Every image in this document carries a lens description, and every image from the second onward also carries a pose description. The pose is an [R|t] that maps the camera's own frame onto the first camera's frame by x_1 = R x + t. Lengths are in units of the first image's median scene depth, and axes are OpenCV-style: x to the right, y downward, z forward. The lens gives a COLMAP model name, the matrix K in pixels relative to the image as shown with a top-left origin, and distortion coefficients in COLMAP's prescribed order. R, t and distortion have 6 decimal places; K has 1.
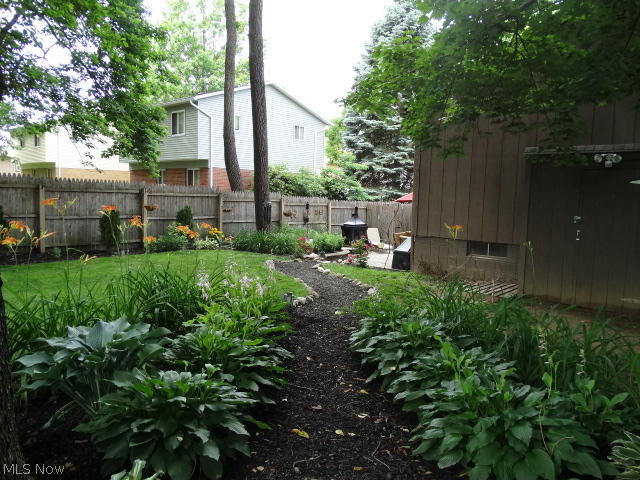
lens RADIAL K [[484.8, 0, 319.8], [0, 484.8, 239.6], [0, 0, 1]] dist [-0.006520, -0.001339]
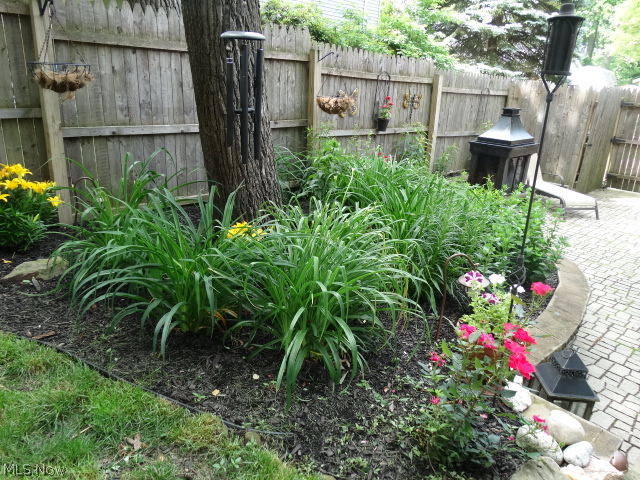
lens RADIAL K [[452.5, 0, 320.3], [0, 452.5, 236.1], [0, 0, 1]] dist [-0.011918, -0.002217]
pose [[0.998694, 0.037174, -0.035047, -0.037808], [-0.028088, 0.972513, 0.231147, -0.023598], [0.042676, -0.229861, 0.972287, 0.437874]]
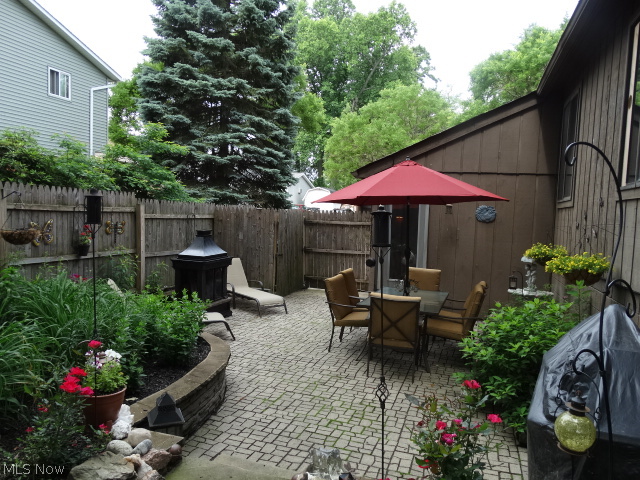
lens RADIAL K [[484.8, 0, 321.0], [0, 484.8, 242.2], [0, 0, 1]] dist [-0.006520, -0.001339]
pose [[0.903859, -0.025059, 0.427096, -0.013330], [0.031352, 0.999479, -0.007707, -0.024663], [-0.426680, 0.020357, 0.904173, 0.380654]]
